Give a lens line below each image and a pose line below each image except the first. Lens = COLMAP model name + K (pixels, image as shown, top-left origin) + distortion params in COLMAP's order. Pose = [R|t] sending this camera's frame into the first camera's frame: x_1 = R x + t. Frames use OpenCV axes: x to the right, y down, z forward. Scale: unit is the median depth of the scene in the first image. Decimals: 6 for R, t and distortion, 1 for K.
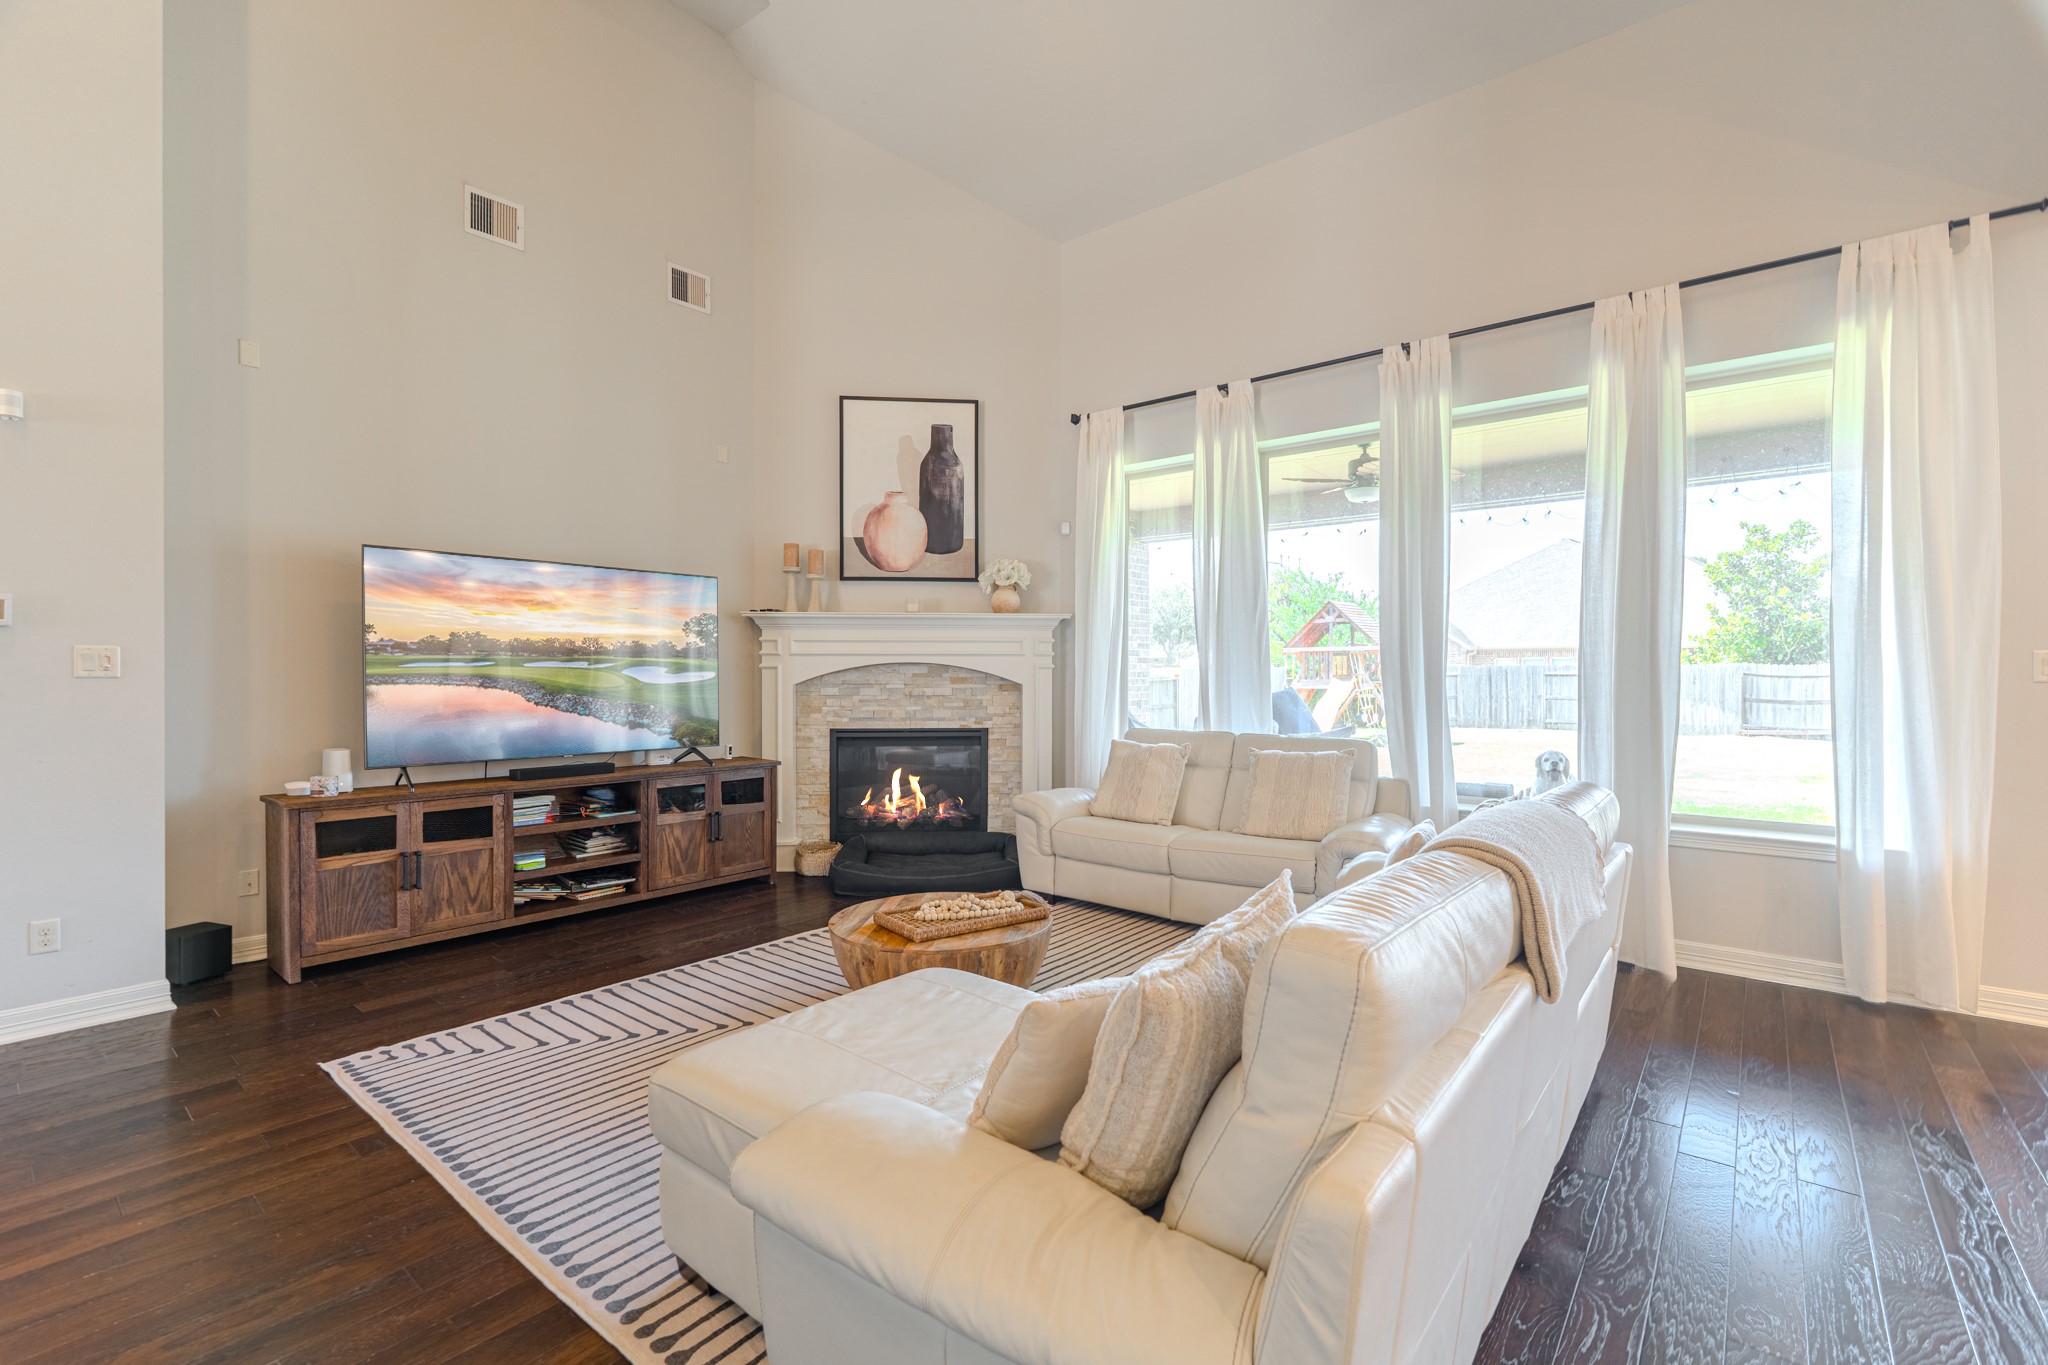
lens RADIAL K [[898.7, 0, 1024.0], [0, 898.7, 682.5], [0, 0, 1]] dist [0.001080, 0.000161]
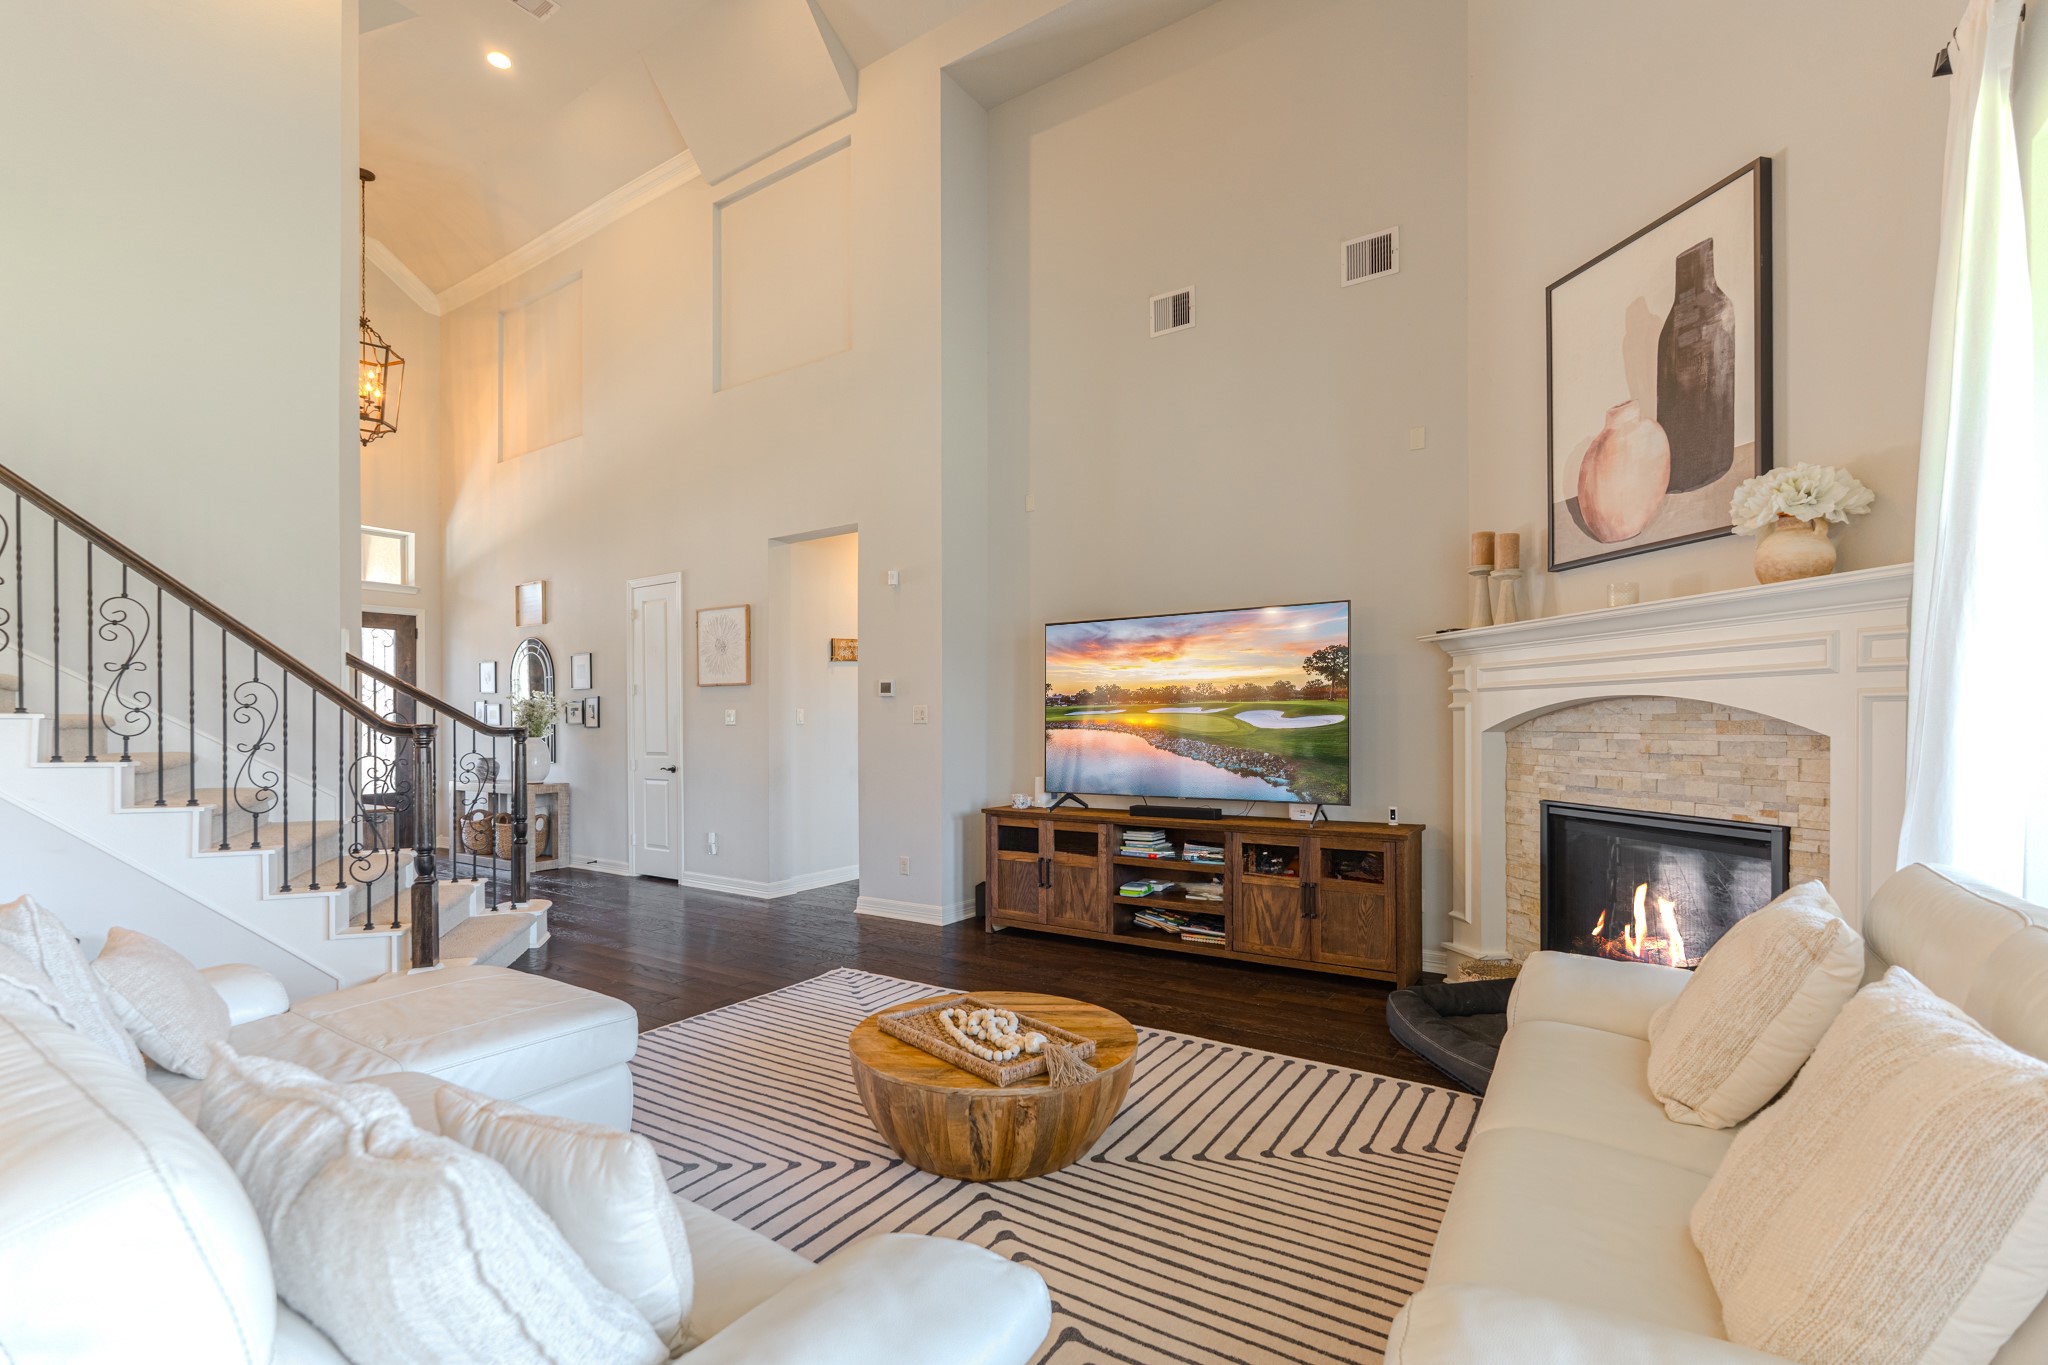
lens RADIAL K [[907.6, 0, 1022.3], [0, 907.6, 721.0], [0, 0, 1]] dist [-0.001437, -0.000248]
pose [[0.098829, -0.002906, -0.995100, 0.470102], [-0.002405, 0.999992, -0.003160, -0.003628], [0.995102, 0.002705, 0.098821, 0.643727]]
